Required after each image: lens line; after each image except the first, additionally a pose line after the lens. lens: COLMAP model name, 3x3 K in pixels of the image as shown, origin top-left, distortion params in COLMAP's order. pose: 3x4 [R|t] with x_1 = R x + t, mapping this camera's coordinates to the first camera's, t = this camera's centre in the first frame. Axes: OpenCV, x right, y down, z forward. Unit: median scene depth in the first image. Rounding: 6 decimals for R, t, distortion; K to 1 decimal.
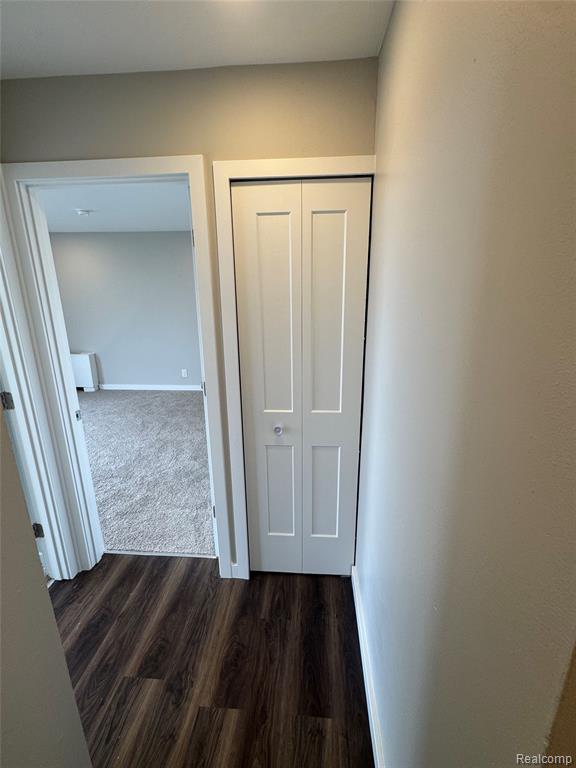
lens RADIAL K [[344.8, 0, 288.0], [0, 344.8, 384.0], [0, 0, 1]] dist [-0.005562, -0.000404]
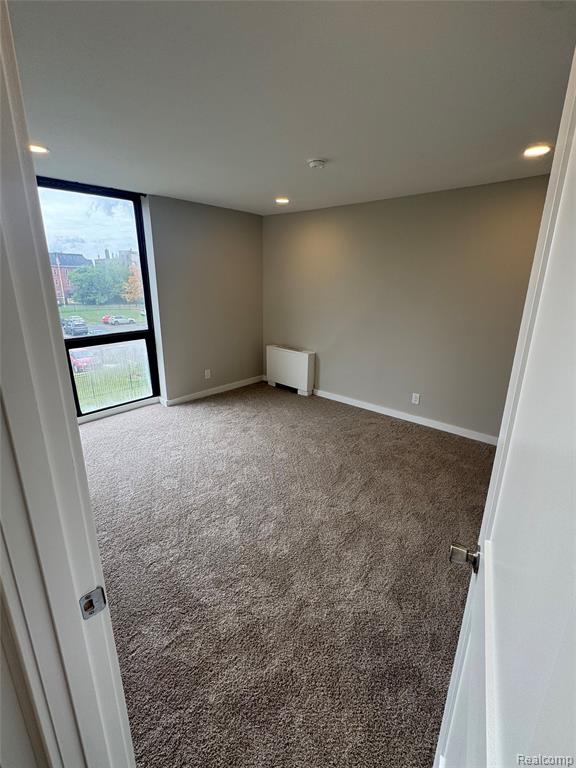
lens RADIAL K [[344.8, 0, 288.0], [0, 344.8, 384.0], [0, 0, 1]] dist [-0.005562, -0.000404]
pose [[0.781638, 0.193196, -0.593058, -0.111892], [-0.181849, 0.980099, 0.079607, -0.084344], [0.596635, 0.045623, 0.801215, 0.335330]]
